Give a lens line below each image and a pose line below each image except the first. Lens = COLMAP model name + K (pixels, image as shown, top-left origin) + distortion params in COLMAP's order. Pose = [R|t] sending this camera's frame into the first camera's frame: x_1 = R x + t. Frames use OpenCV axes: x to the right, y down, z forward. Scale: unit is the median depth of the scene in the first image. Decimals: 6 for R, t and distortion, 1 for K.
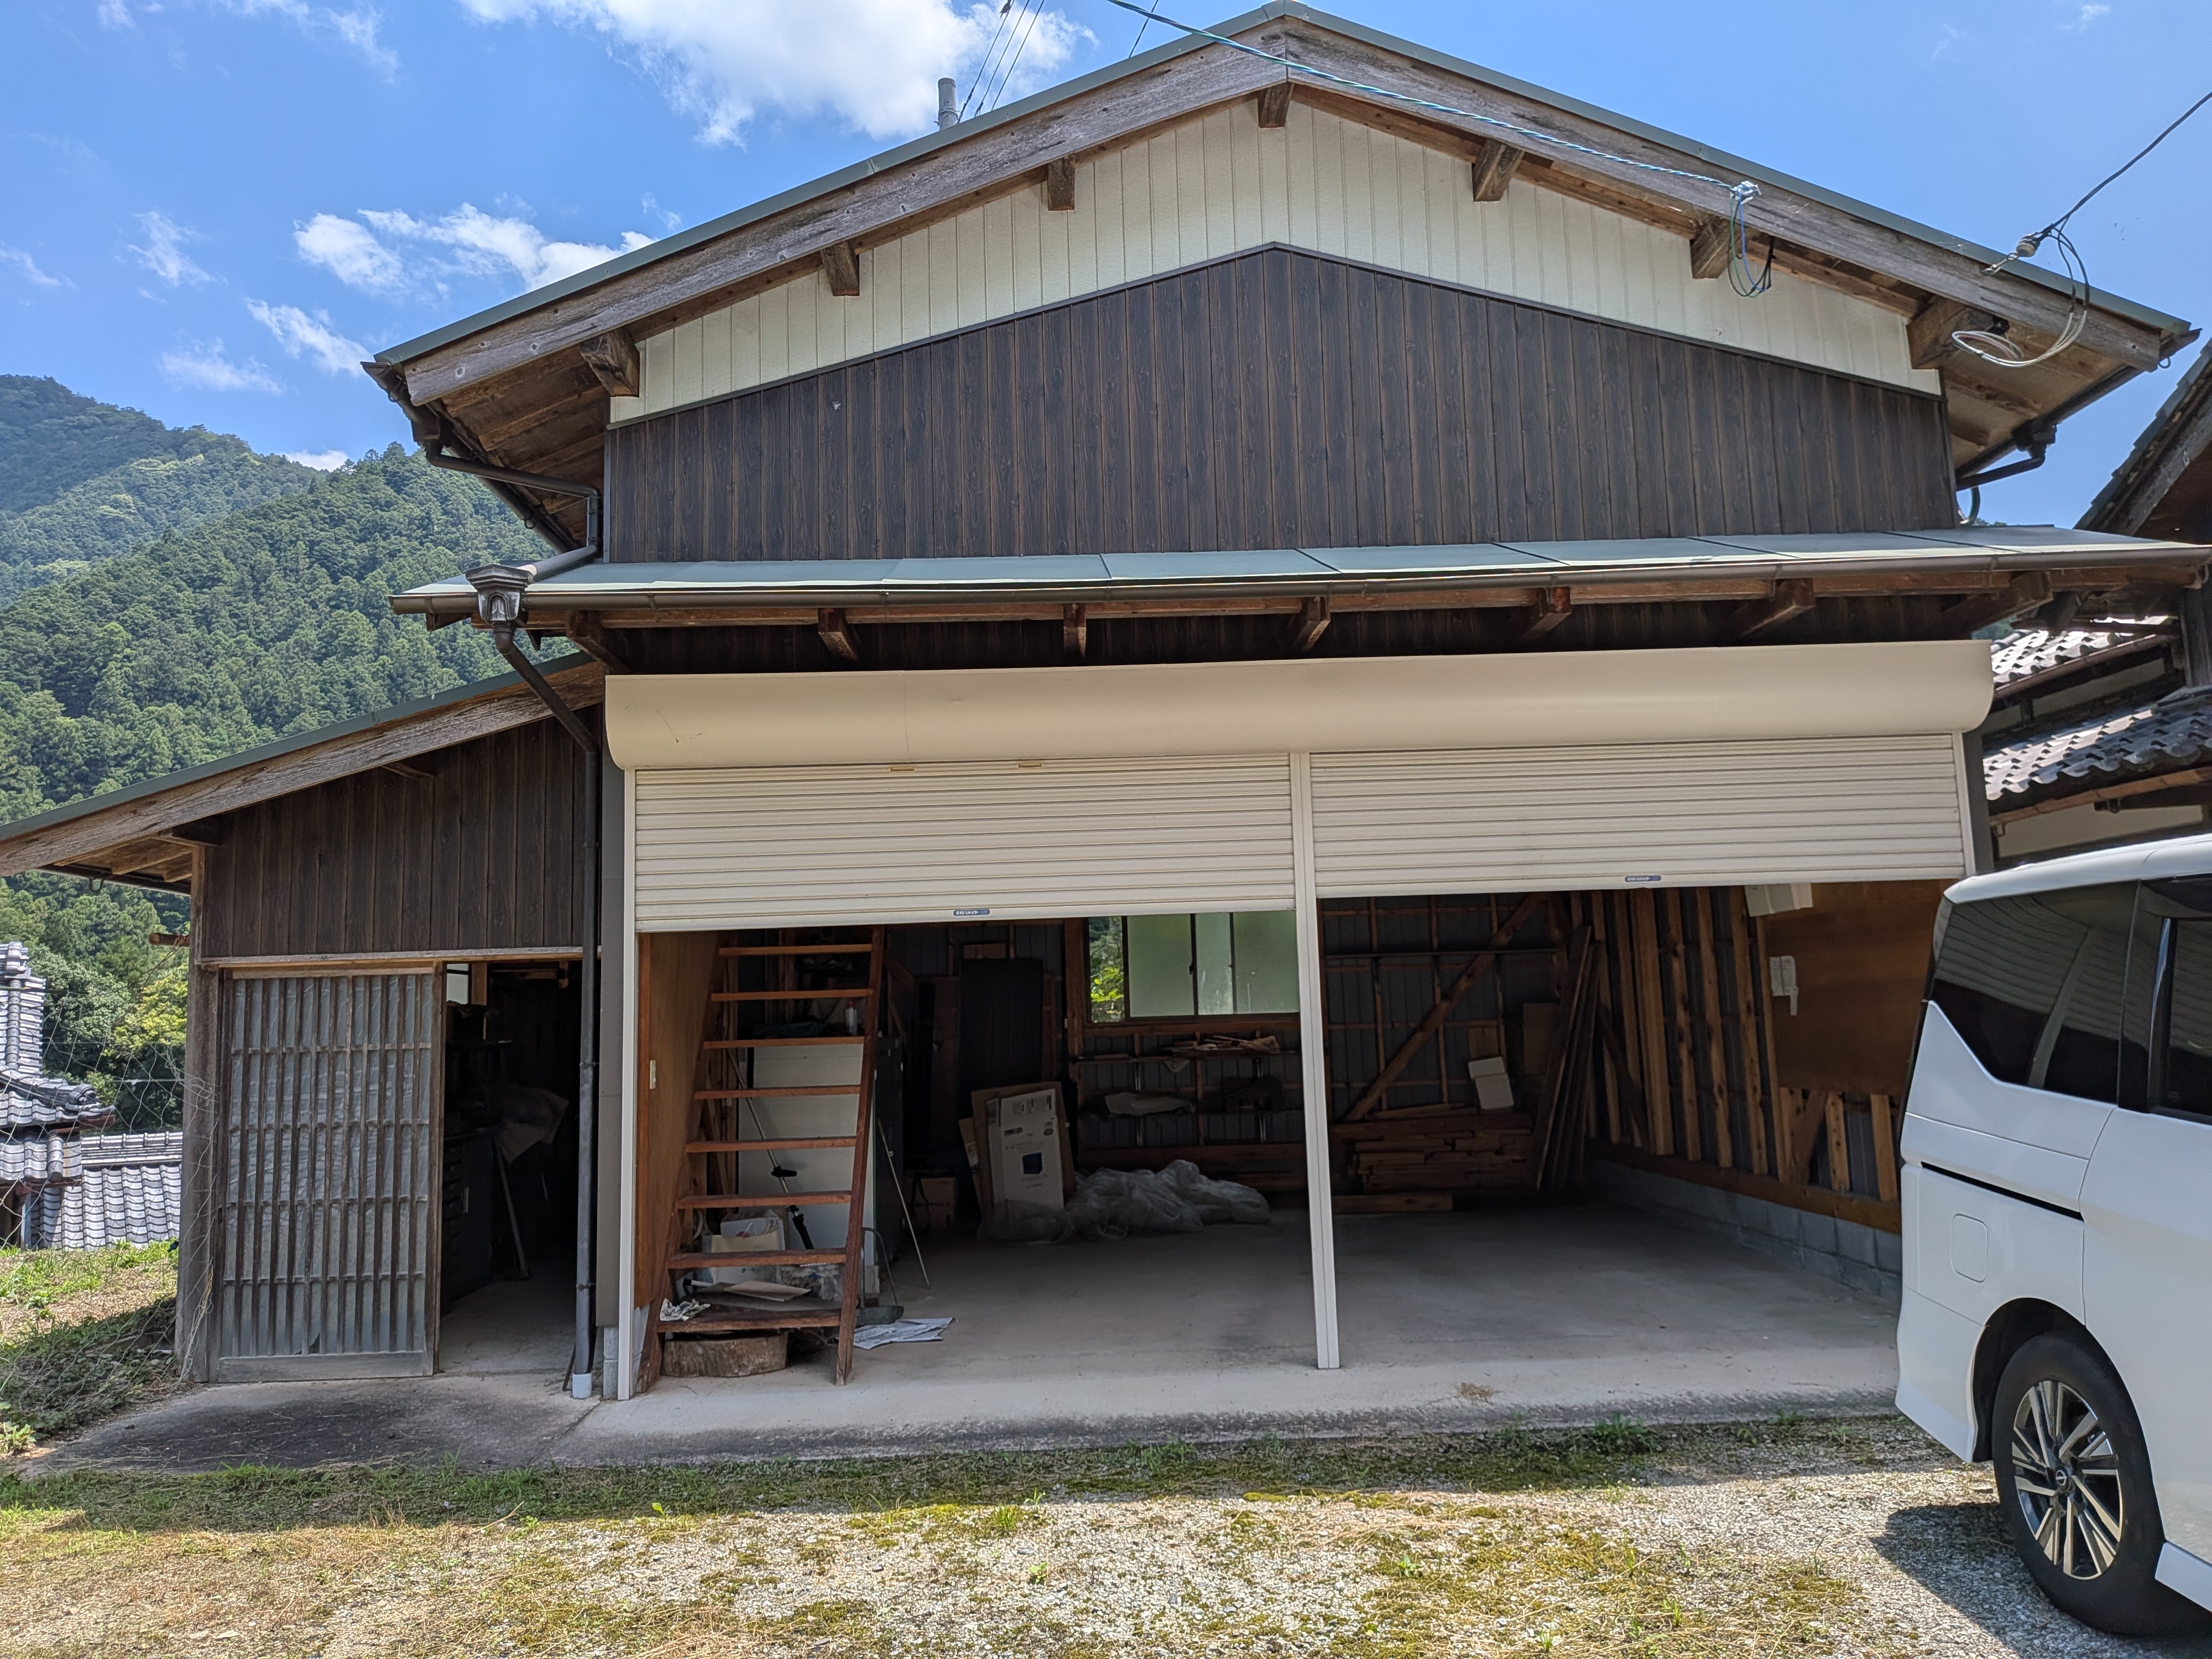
lens RADIAL K [[1600.6, 0, 1106.0], [0, 1600.6, 829.5], [0, 0, 1]] dist [-0.031494, -0.000953]
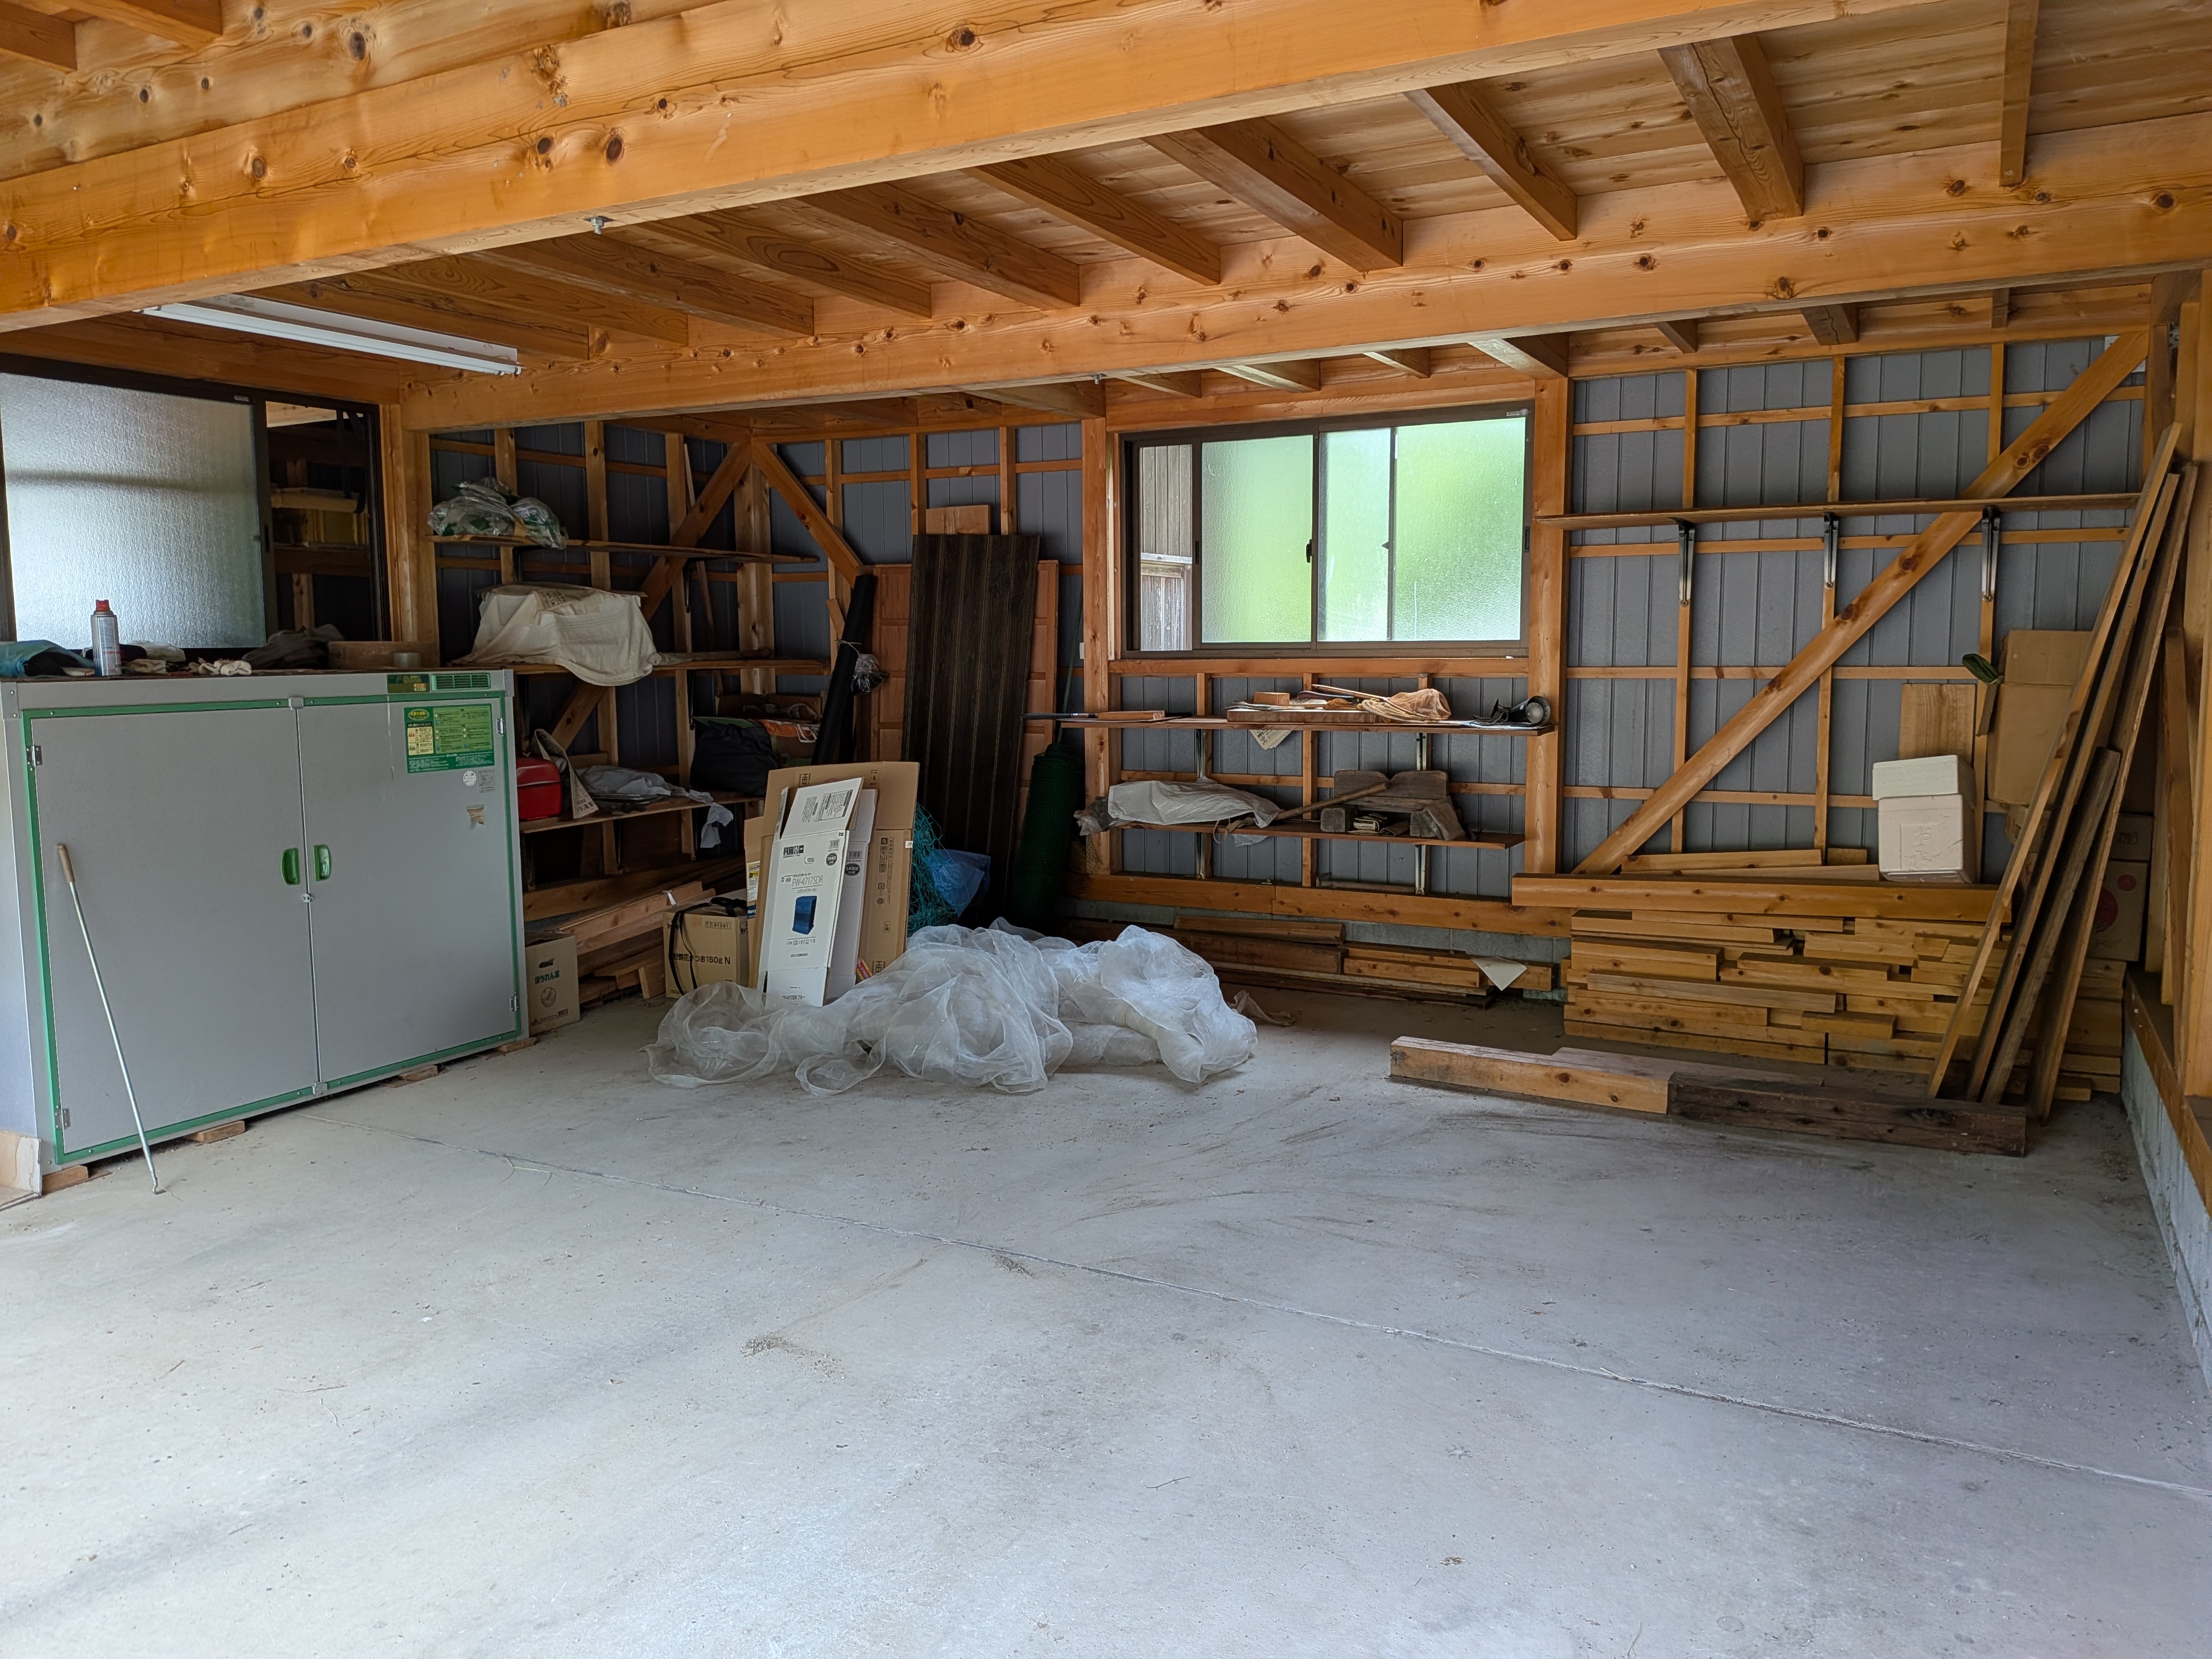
lens RADIAL K [[1600.6, 0, 1106.0], [0, 1600.6, 829.5], [0, 0, 1]] dist [-0.031494, -0.000953]
pose [[0.864274, 0.077988, -0.496940, 0.264655], [0.042083, 0.973235, 0.225927, 0.056207], [0.501259, -0.216175, 0.837859, 0.527167]]
